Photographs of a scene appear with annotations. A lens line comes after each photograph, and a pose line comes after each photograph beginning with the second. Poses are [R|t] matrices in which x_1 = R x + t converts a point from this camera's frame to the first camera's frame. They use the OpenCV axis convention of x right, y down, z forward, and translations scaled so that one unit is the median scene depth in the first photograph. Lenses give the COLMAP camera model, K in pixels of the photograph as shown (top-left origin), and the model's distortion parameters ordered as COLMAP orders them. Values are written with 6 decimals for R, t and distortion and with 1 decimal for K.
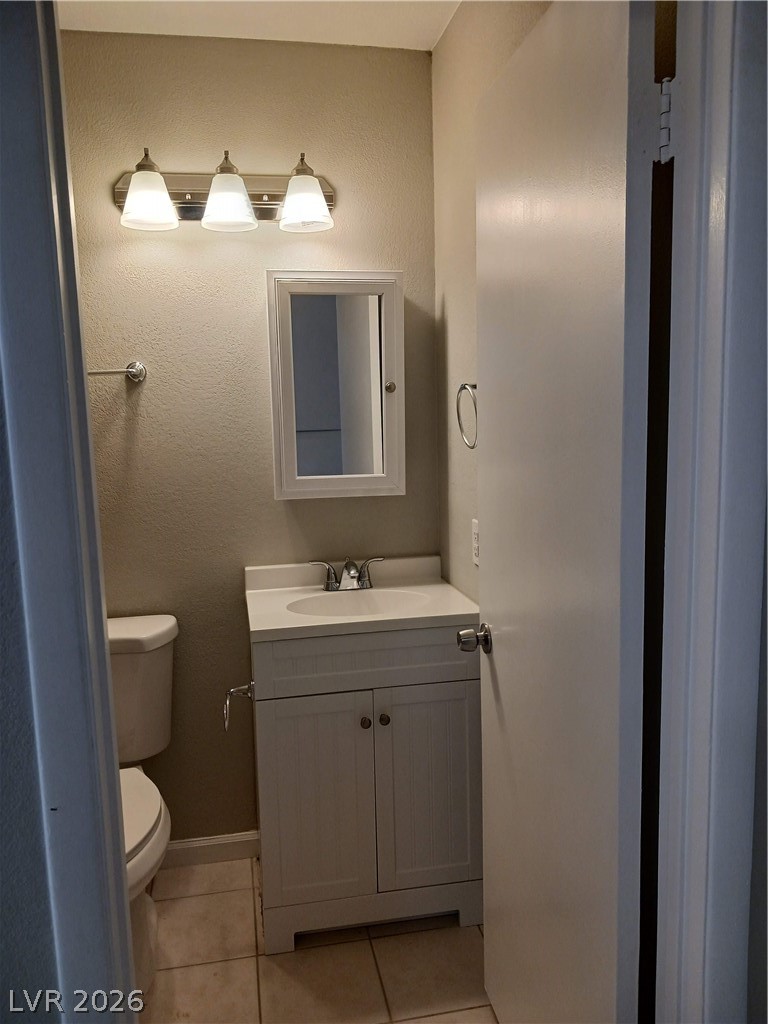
lens RADIAL K [[810.1, 0, 384.0], [0, 810.1, 512.0], [0, 0, 1]] dist [0.094005, -0.225747]
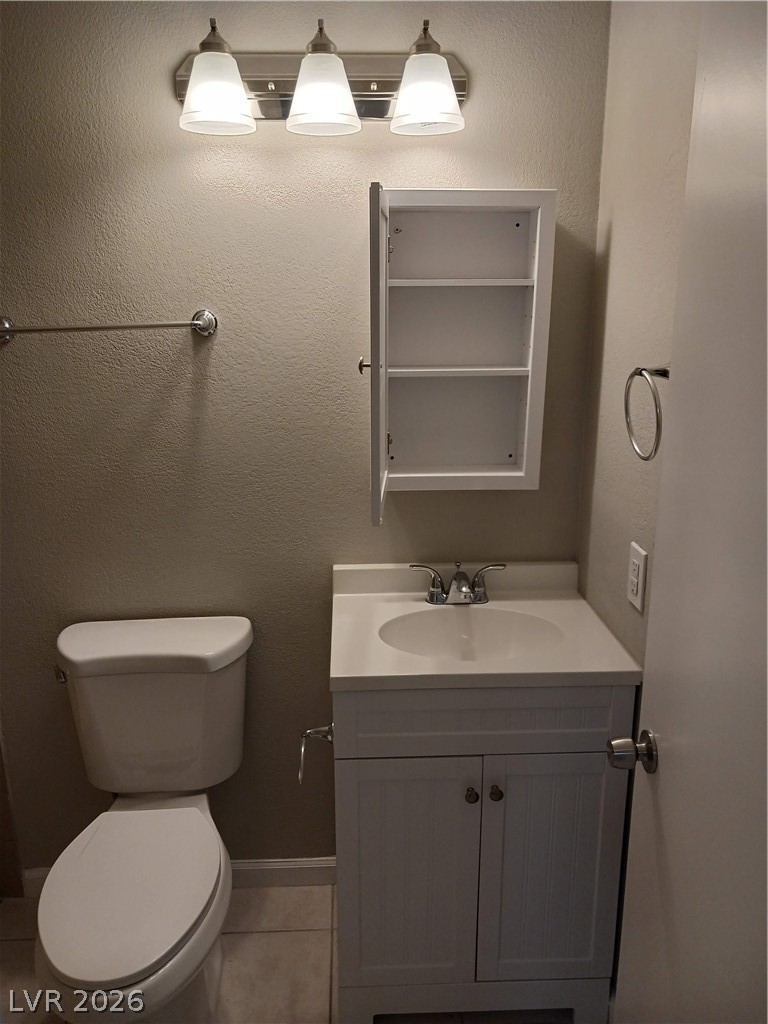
lens RADIAL K [[793.2, 0, 384.0], [0, 793.2, 512.0], [0, 0, 1]] dist [0.006638, -0.006149]
pose [[0.988976, 0.058526, -0.136018, -0.016253], [-0.038231, 0.988353, 0.147297, -0.111460], [0.143055, -0.140473, 0.979695, 0.247885]]
